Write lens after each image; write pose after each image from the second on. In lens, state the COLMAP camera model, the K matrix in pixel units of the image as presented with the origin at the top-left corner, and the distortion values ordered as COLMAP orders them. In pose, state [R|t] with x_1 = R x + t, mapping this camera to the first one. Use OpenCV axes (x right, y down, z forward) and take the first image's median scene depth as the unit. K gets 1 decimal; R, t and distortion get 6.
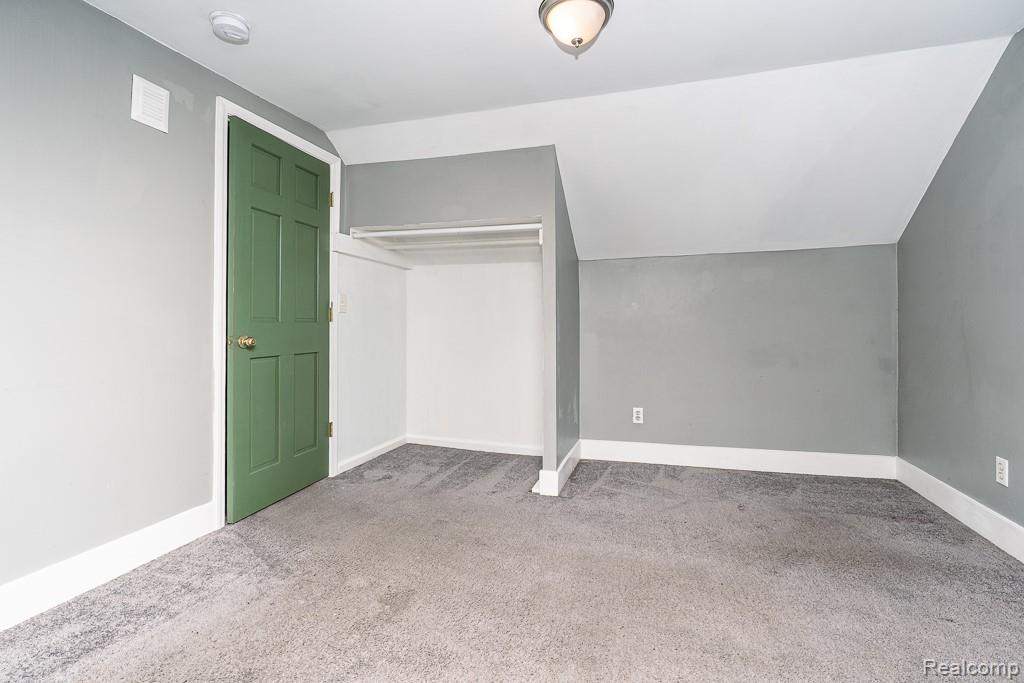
lens RADIAL K [[470.2, 0, 508.4], [0, 470.2, 335.3], [0, 0, 1]] dist [-0.009383, 0.002481]
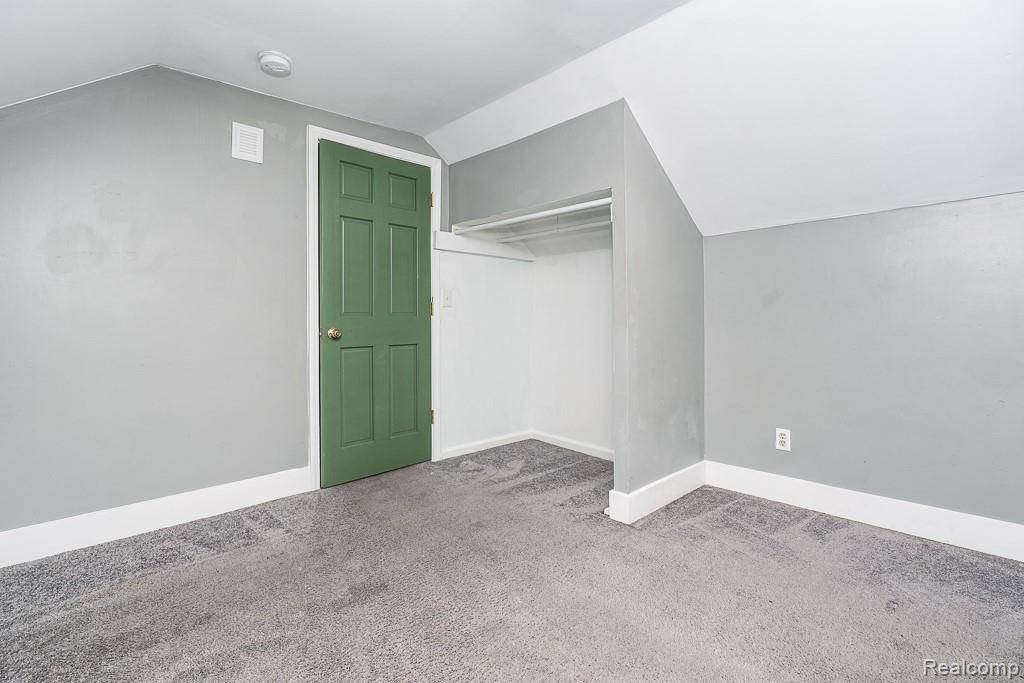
lens RADIAL K [[470.2, 0, 509.8], [0, 470.2, 334.4], [0, 0, 1]] dist [-0.009383, 0.002481]
pose [[0.865159, 0.012985, -0.501329, 0.319780], [-0.006311, 0.999867, 0.015006, -0.003395], [0.501458, -0.009818, 0.865126, 0.175622]]
